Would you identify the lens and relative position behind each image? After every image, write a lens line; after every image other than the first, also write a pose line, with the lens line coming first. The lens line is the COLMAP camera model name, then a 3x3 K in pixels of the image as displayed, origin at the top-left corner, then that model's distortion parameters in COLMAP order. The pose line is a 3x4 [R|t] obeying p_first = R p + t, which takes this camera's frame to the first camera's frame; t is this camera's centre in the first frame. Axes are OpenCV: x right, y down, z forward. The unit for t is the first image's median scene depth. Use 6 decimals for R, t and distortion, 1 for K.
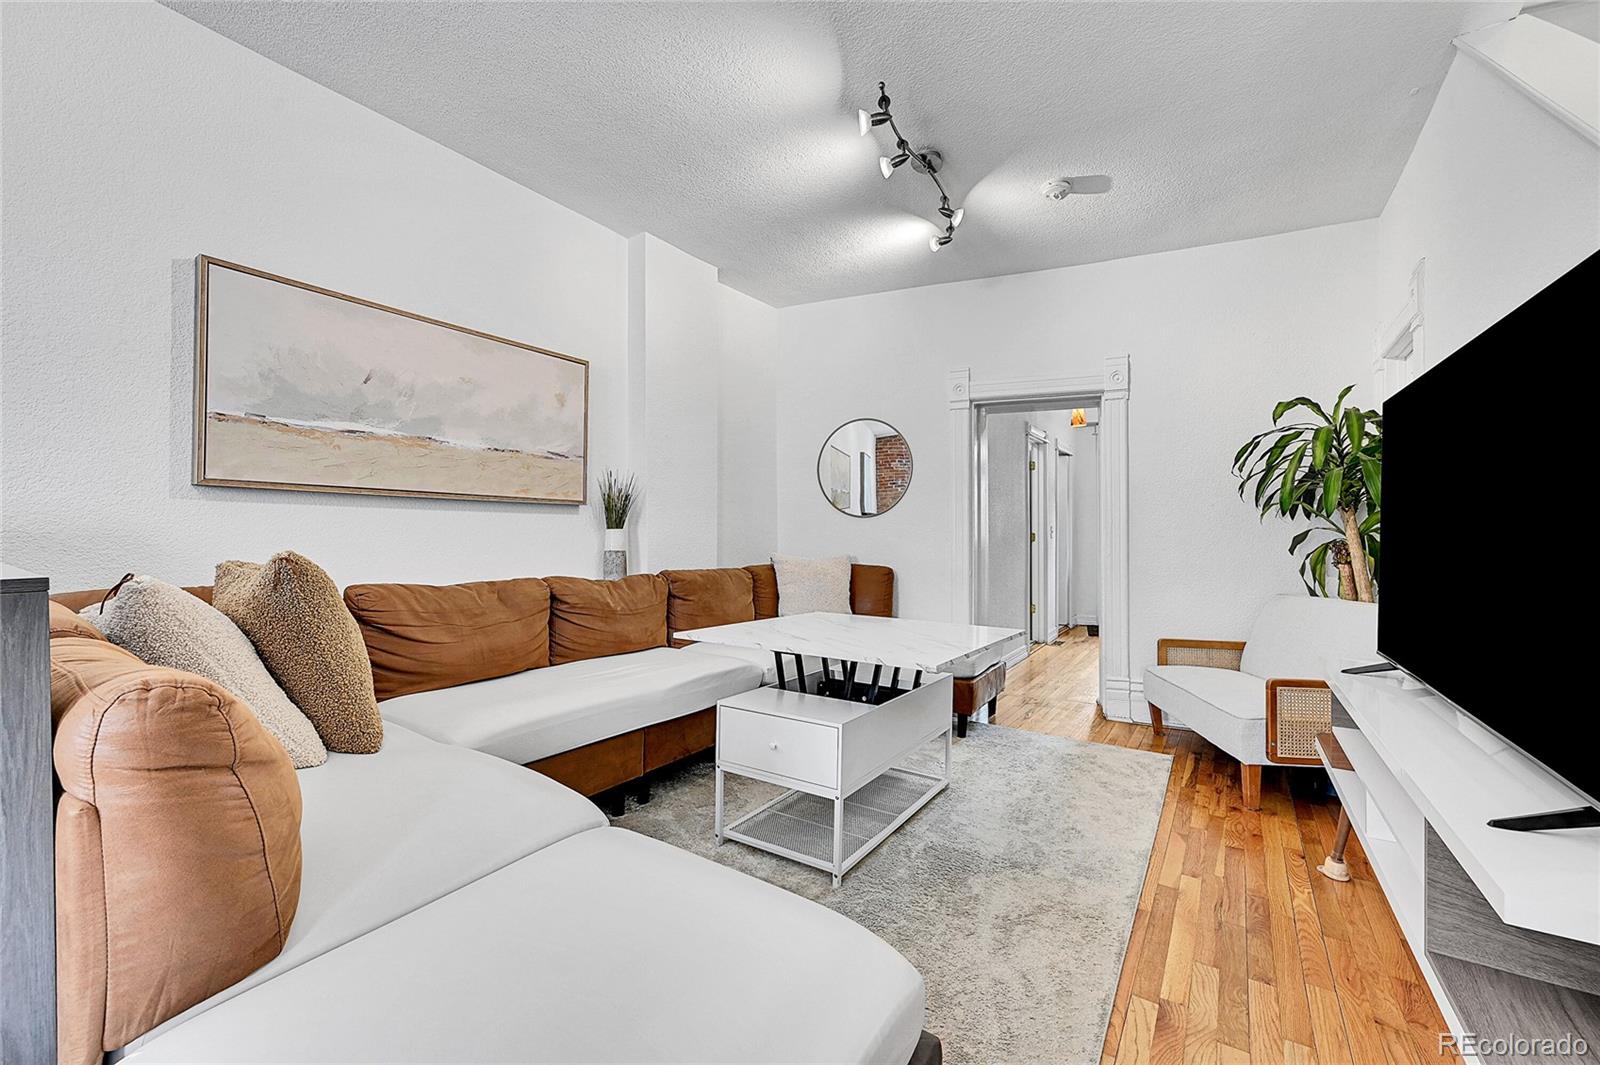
lens RADIAL K [[630.1, 0, 802.8], [0, 630.1, 535.4], [0, 0, 1]] dist [0.000747, 0.000051]
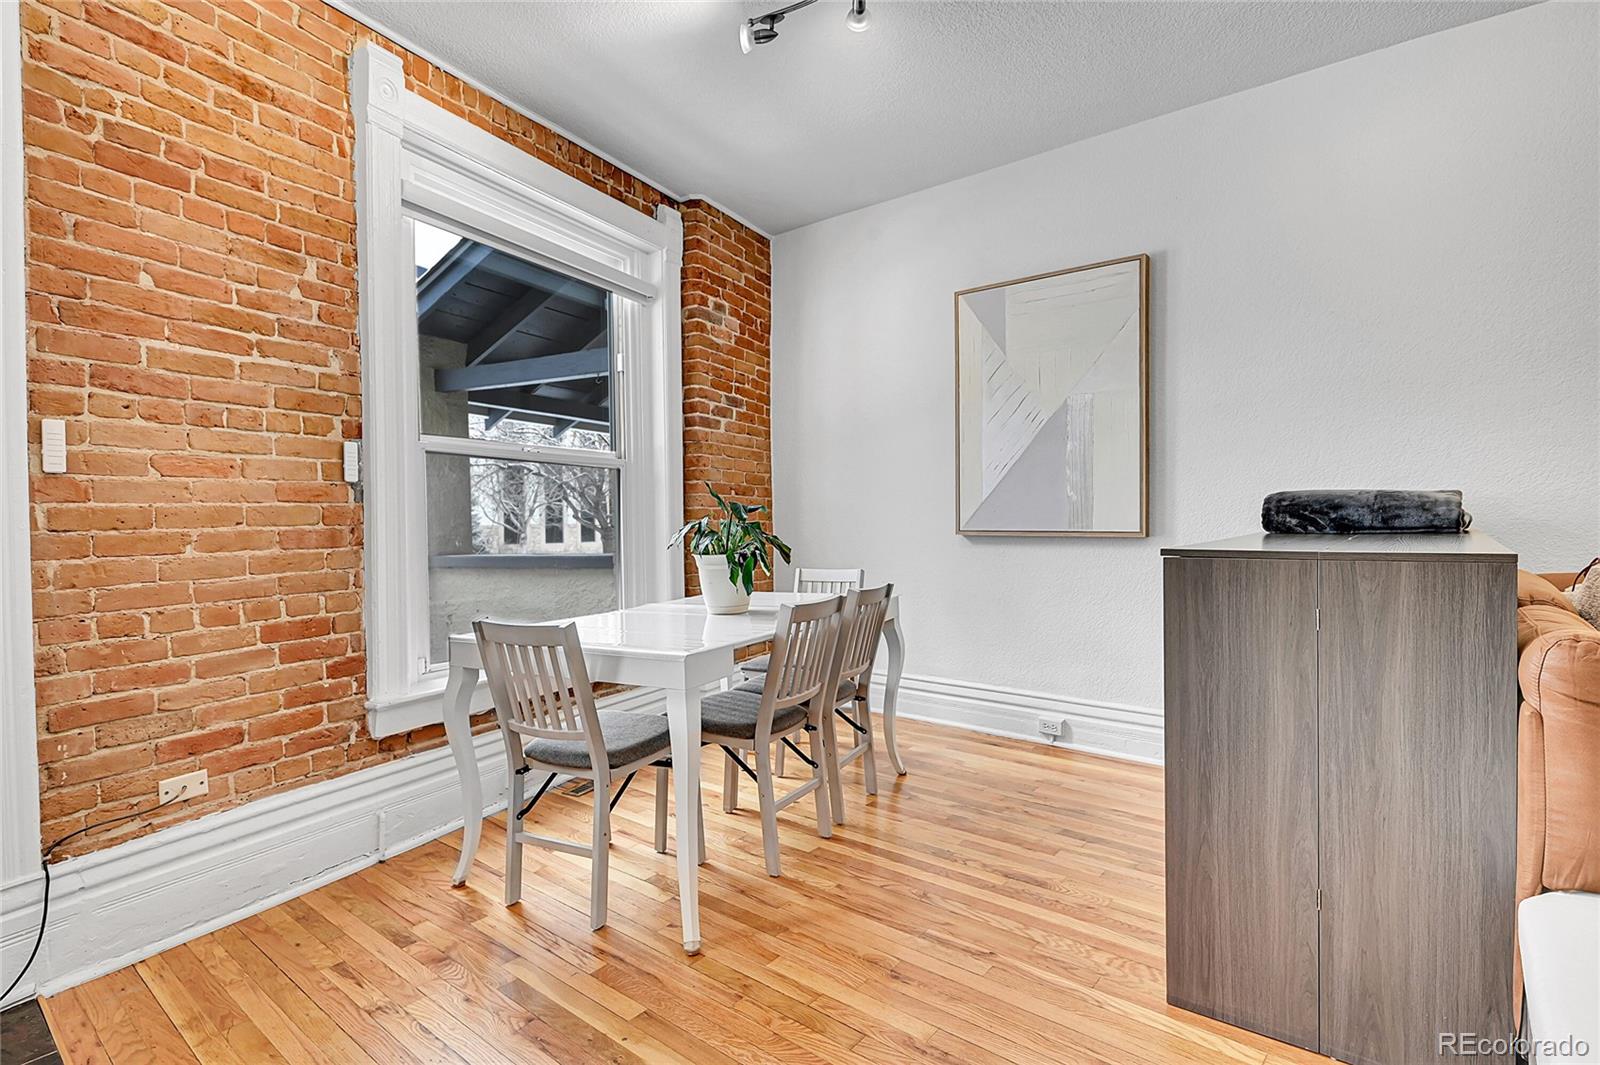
lens RADIAL K [[786.0, 0, 804.0], [0, 786.0, 532.9], [0, 0, 1]] dist [-0.001123, -0.000776]
pose [[-0.085129, 0.019936, -0.996170, 0.177511], [-0.001268, 0.999797, 0.020117, -0.004278], [0.996369, 0.002976, -0.085086, -0.116892]]
